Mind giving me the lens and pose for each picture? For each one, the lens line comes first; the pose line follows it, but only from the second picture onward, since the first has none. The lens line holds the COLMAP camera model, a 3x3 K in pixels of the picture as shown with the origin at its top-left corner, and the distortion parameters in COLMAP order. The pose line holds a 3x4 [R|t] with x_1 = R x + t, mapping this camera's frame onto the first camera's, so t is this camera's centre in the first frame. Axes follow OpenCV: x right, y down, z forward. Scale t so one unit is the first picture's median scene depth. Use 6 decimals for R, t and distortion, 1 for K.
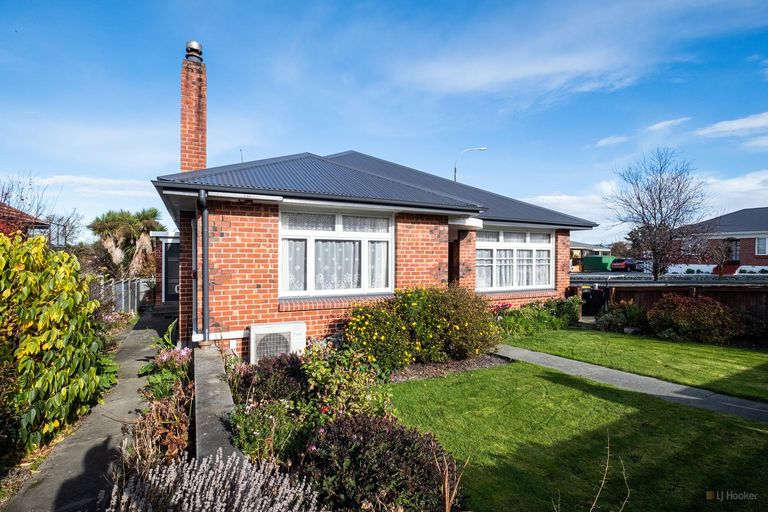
lens RADIAL K [[403.5, 0, 384.0], [0, 403.5, 256.0], [0, 0, 1]] dist [-0.005181, -0.000855]
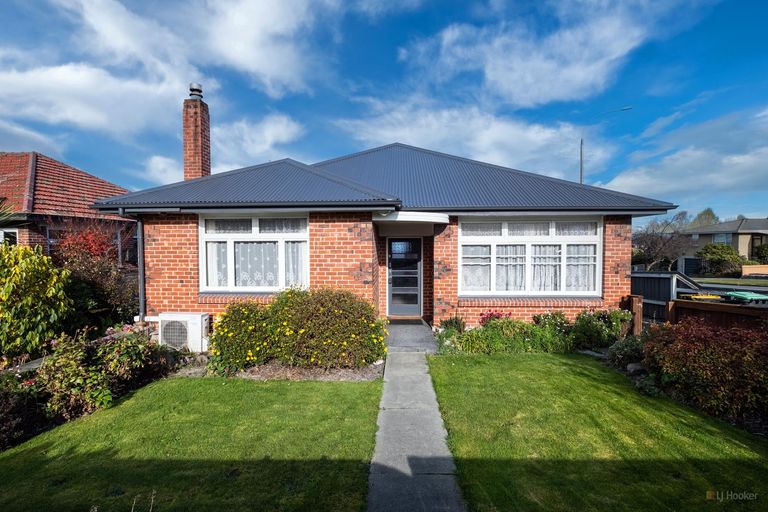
lens RADIAL K [[403.5, 0, 384.0], [0, 403.5, 256.0], [0, 0, 1]] dist [-0.005181, -0.000855]
pose [[0.840977, 0.009313, -0.540991, 0.715689], [0.008338, 0.999510, 0.030169, -0.028040], [0.541007, -0.029882, 0.840487, 0.251398]]
